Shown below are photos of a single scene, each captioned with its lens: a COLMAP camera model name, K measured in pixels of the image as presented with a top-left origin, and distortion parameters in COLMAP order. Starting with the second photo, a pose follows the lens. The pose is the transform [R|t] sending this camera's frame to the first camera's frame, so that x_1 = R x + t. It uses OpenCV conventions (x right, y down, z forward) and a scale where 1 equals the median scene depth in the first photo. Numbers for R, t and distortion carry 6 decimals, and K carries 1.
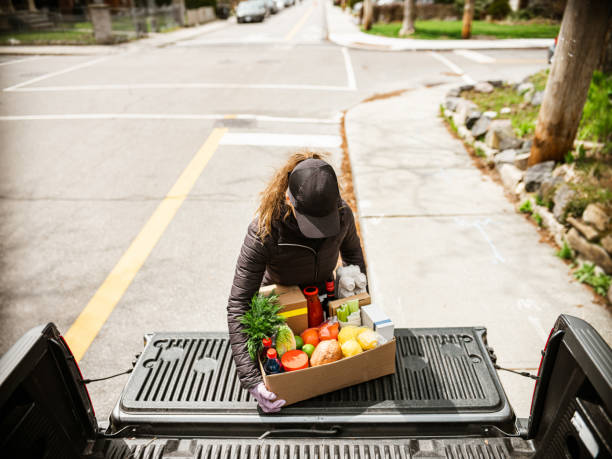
lens RADIAL K [[487.8, 0, 304.9], [0, 487.8, 231.5], [0, 0, 1]] dist [-0.050194, 0.071503]
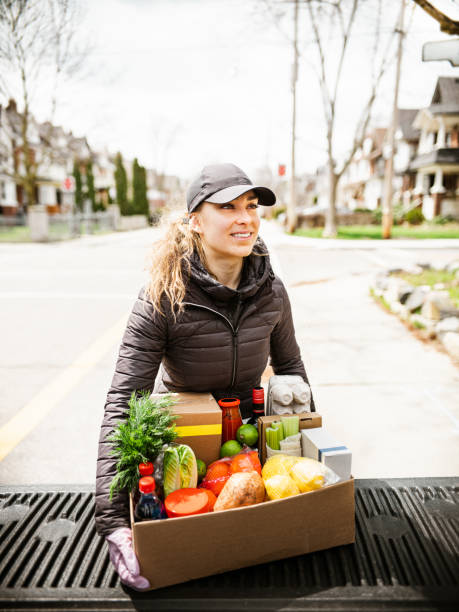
lens RADIAL K [[487.8, 0, 229.7], [0, 487.8, 303.3], [0, 0, 1]] dist [-0.050194, 0.071503]
pose [[0.999958, 0.007219, -0.005585, 0.007908], [-0.008471, 0.961904, -0.273255, 0.054975], [0.003399, 0.273291, 0.961925, 0.105917]]
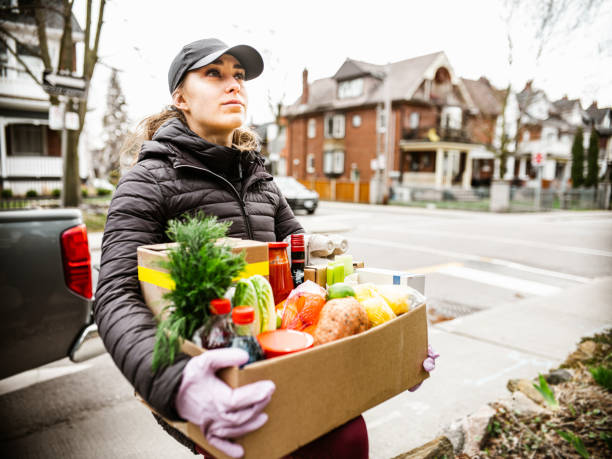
lens RADIAL K [[487.8, 0, 299.2], [0, 487.8, 231.4], [0, 0, 1]] dist [-0.050194, 0.071503]
pose [[0.615581, 0.102989, -0.781315, 0.509831], [-0.379766, 0.907483, -0.179589, 0.067059], [0.690535, 0.407268, 0.597741, 0.120181]]
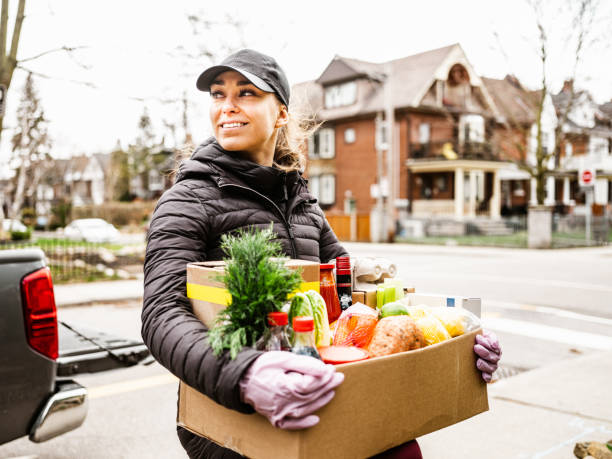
lens RADIAL K [[642.9, 0, 292.1], [0, 642.9, 233.2], [0, 0, 1]] dist [0.003297, 0.000000]
pose [[0.636345, 0.027218, -0.770925, 0.525712], [-0.349456, 0.901120, -0.256637, 0.087748], [0.687711, 0.432714, 0.582935, 0.089654]]
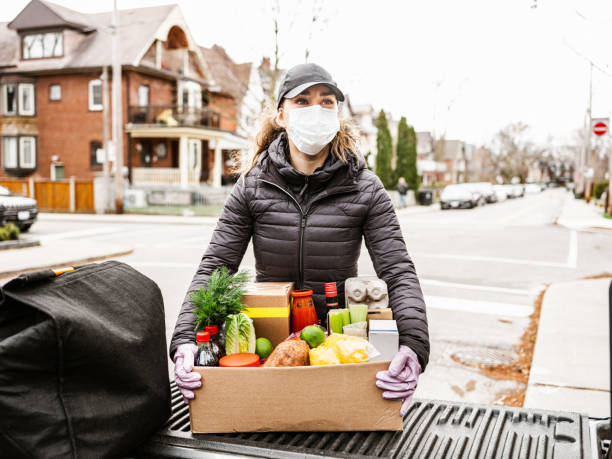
lens RADIAL K [[643.8, 0, 302.3], [0, 643.8, 226.8], [0, 0, 1]] dist [0.006781, 0.000000]
pose [[0.935399, 0.036754, -0.351680, 0.106643], [-0.172143, 0.916096, -0.362126, 0.117151], [0.308863, 0.399272, 0.863242, 0.060648]]
